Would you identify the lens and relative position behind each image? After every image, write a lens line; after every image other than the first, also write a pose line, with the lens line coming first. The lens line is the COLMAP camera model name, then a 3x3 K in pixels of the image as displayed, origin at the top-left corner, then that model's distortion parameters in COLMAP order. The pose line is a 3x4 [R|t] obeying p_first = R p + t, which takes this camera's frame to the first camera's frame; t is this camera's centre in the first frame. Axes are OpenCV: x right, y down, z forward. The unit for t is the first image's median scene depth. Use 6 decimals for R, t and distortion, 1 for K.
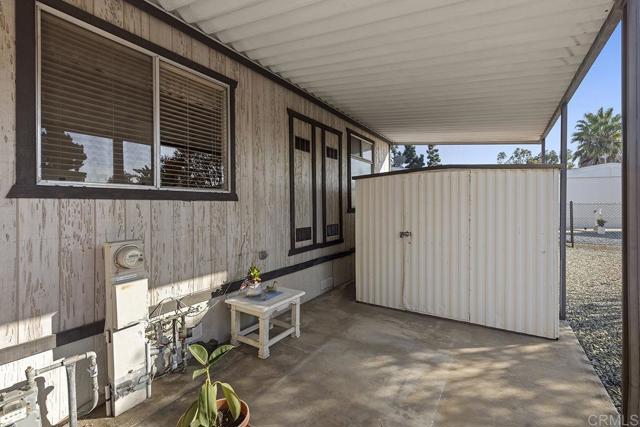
lens RADIAL K [[284.6, 0, 324.5], [0, 284.6, 211.2], [0, 0, 1]] dist [0.009730, -0.000197]
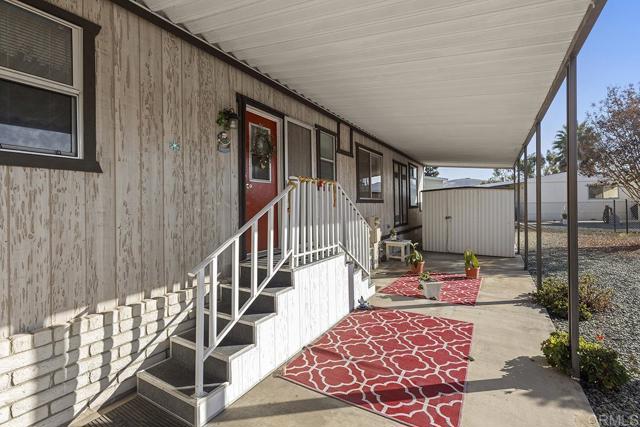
lens RADIAL K [[284.6, 0, 313.6], [0, 284.6, 211.6], [0, 0, 1]] dist [0.009730, -0.000197]
pose [[0.999957, -0.008453, -0.003876, -0.629321], [0.008450, 0.999964, -0.000784, 0.025375], [0.003883, 0.000751, 0.999992, -1.006461]]
